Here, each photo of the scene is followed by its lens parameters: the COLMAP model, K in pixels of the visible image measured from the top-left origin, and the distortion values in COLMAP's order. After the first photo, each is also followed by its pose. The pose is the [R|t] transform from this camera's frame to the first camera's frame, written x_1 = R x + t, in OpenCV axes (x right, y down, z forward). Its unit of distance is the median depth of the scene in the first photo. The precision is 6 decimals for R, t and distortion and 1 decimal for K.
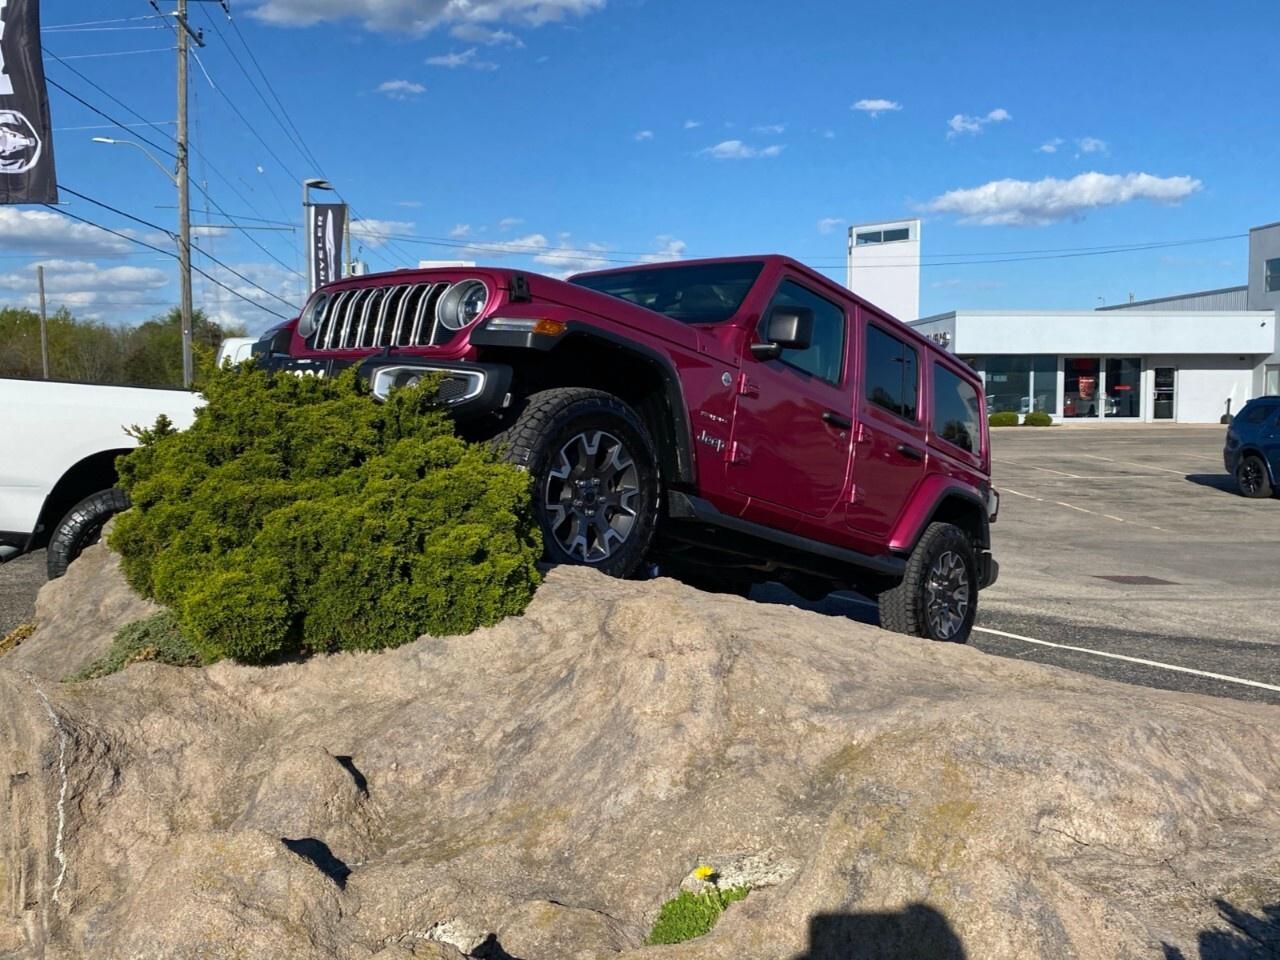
lens RADIAL K [[1173.1, 0, 640.0], [0, 1173.1, 480.0], [0, 0, 1]] dist [0.016632, -0.014072]
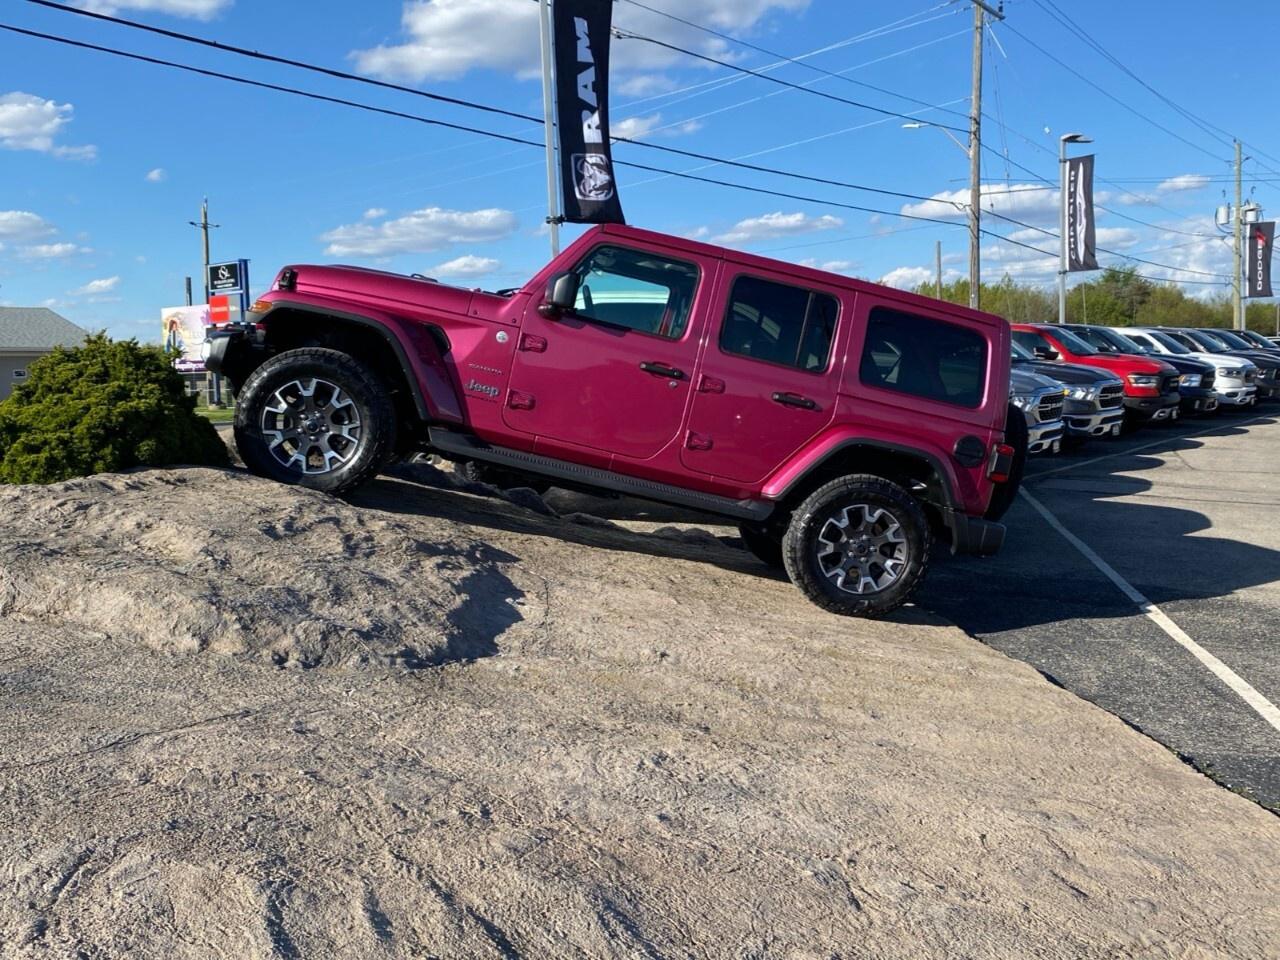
lens RADIAL K [[1173.1, 0, 640.0], [0, 1173.1, 480.0], [0, 0, 1]] dist [0.016632, -0.014072]
pose [[0.687186, 0.058933, -0.724087, 0.191031], [-0.034772, 0.998230, 0.048245, -0.000514], [0.725649, -0.007975, 0.688019, 0.050232]]
